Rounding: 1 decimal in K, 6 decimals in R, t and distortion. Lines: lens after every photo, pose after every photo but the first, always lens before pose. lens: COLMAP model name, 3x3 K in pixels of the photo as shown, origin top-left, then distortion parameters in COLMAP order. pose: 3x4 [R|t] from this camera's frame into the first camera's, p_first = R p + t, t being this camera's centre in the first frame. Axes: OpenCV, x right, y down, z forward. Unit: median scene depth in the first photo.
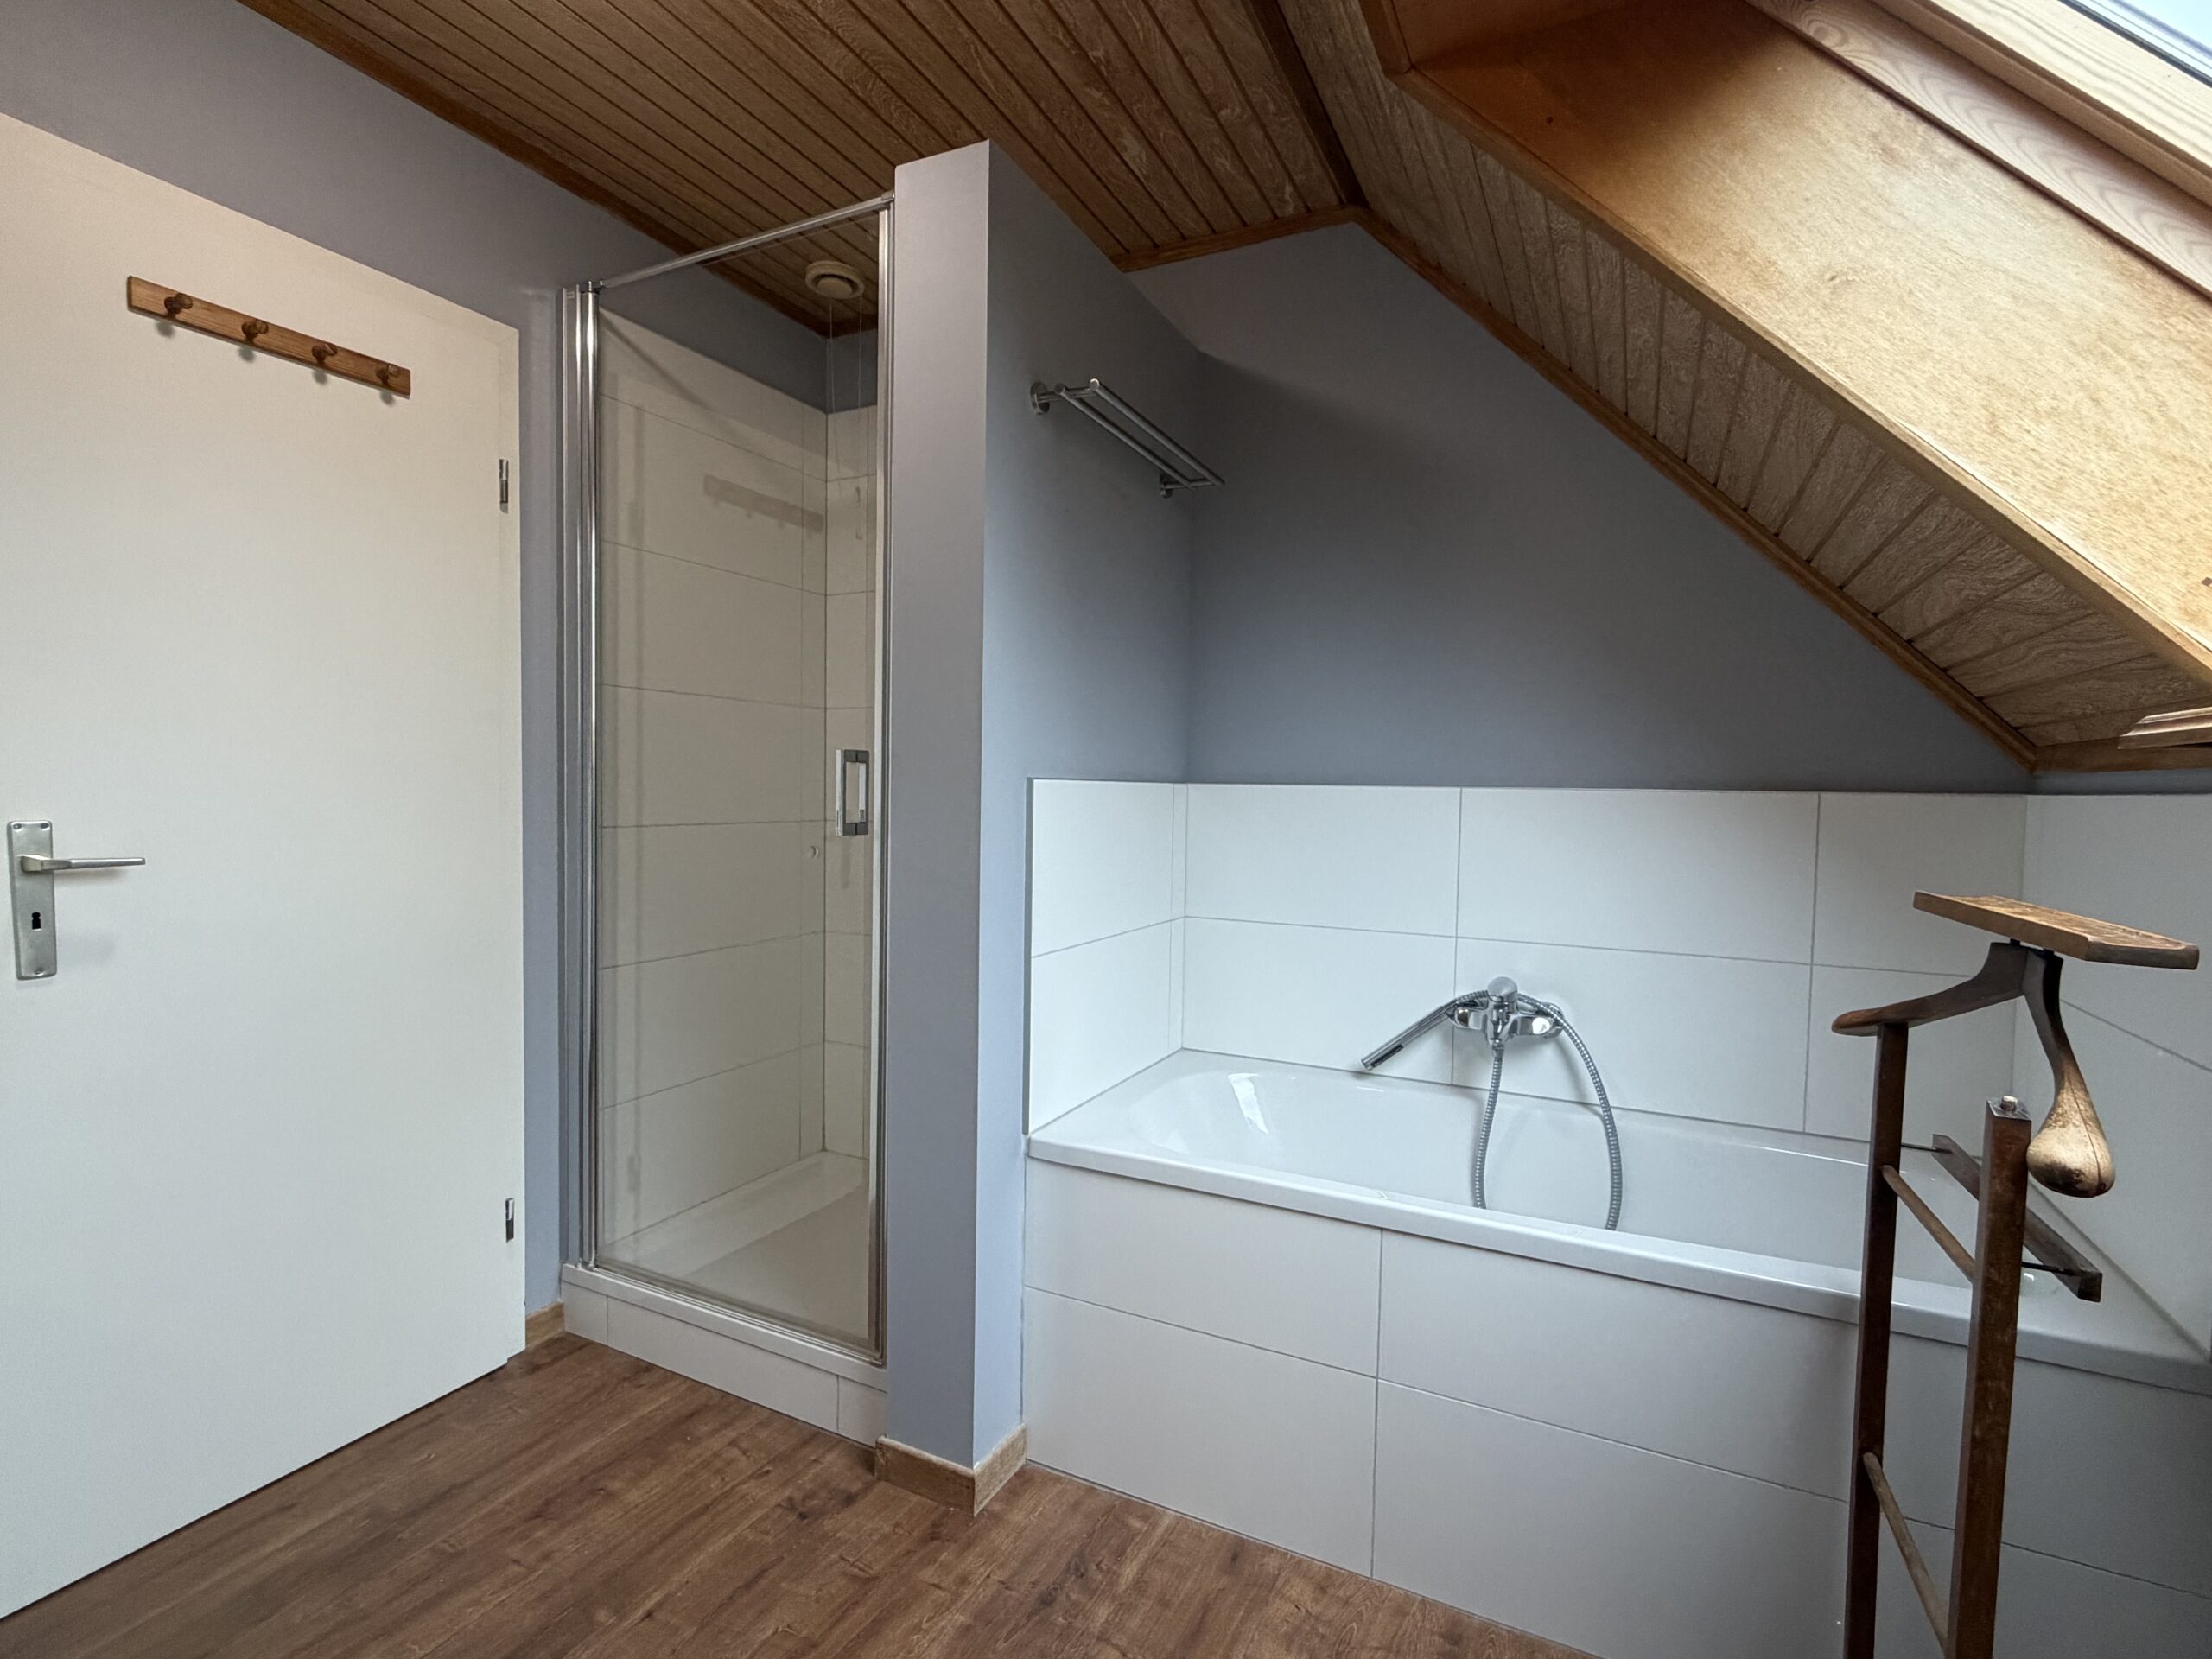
lens RADIAL K [[1037.5, 0, 1106.0], [0, 1037.5, 829.5], [0, 0, 1]] dist [-0.000994, -0.000231]
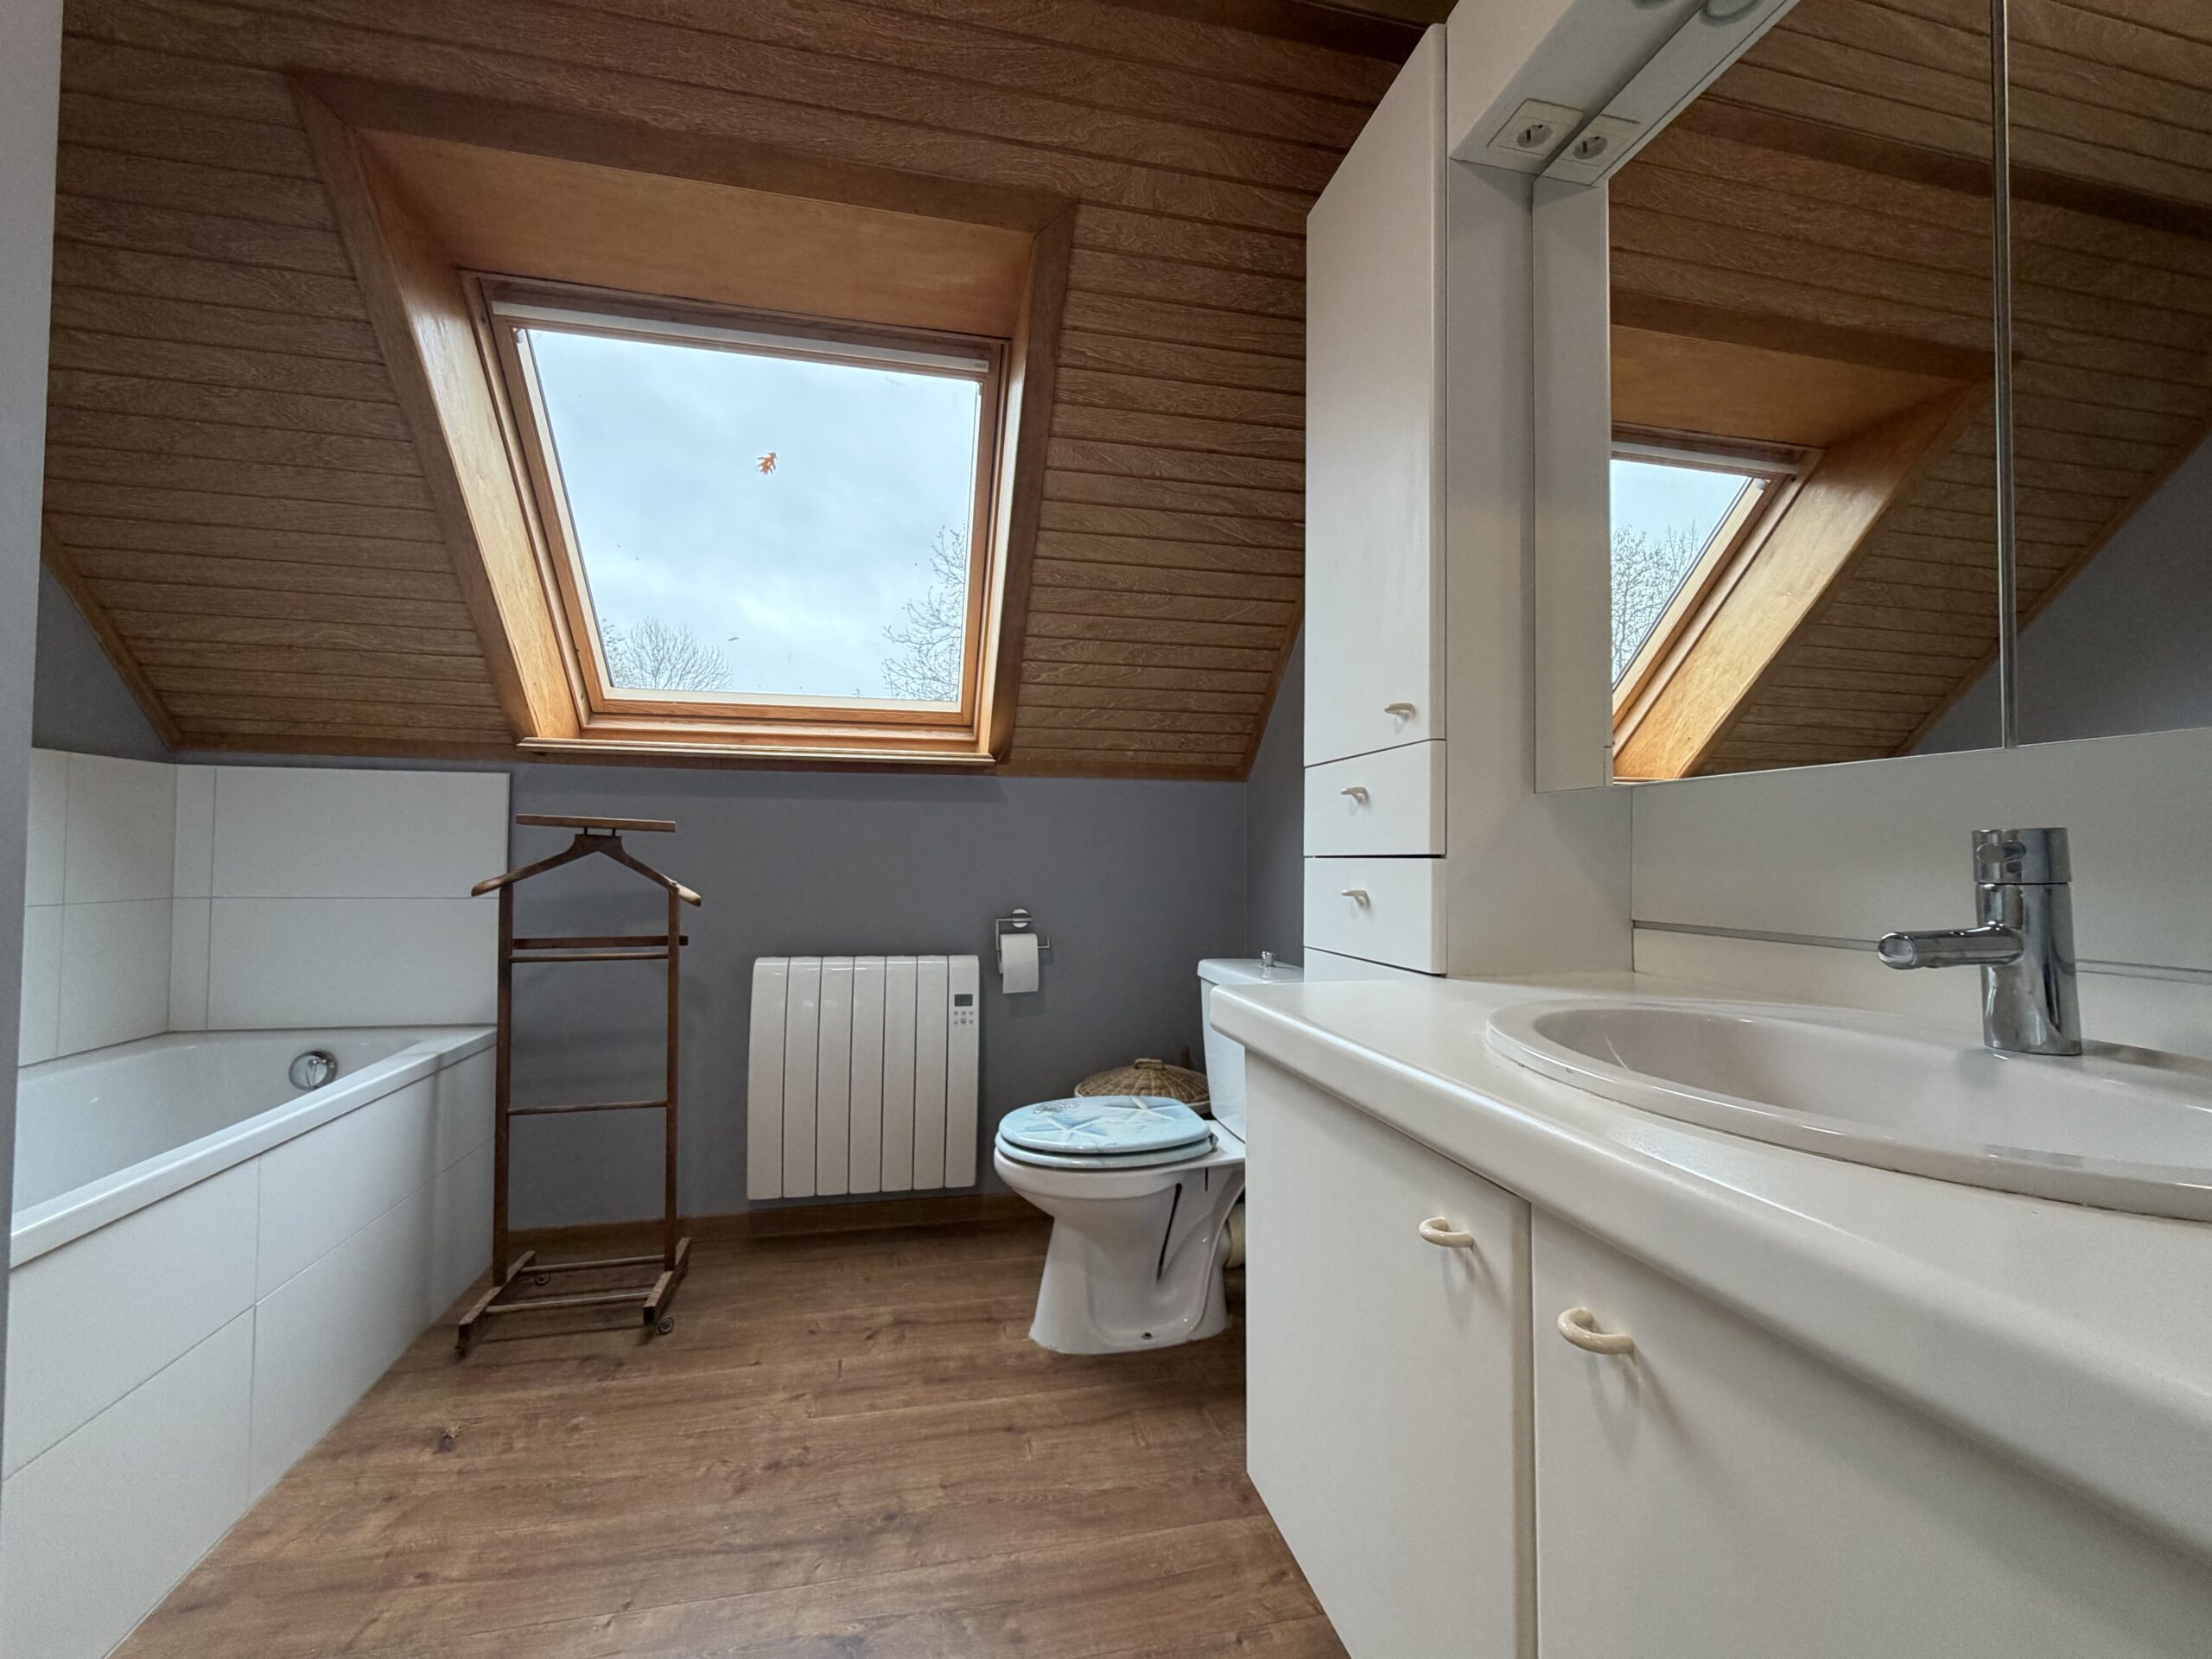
lens RADIAL K [[931.5, 0, 1108.7], [0, 931.5, 828.0], [0, 0, 1]] dist [0.000438, -0.000050]
pose [[-0.628967, -0.001738, 0.777430, -0.989524], [0.009170, 0.999911, 0.009654, 0.057033], [-0.777378, 0.013201, -0.628895, 0.920835]]
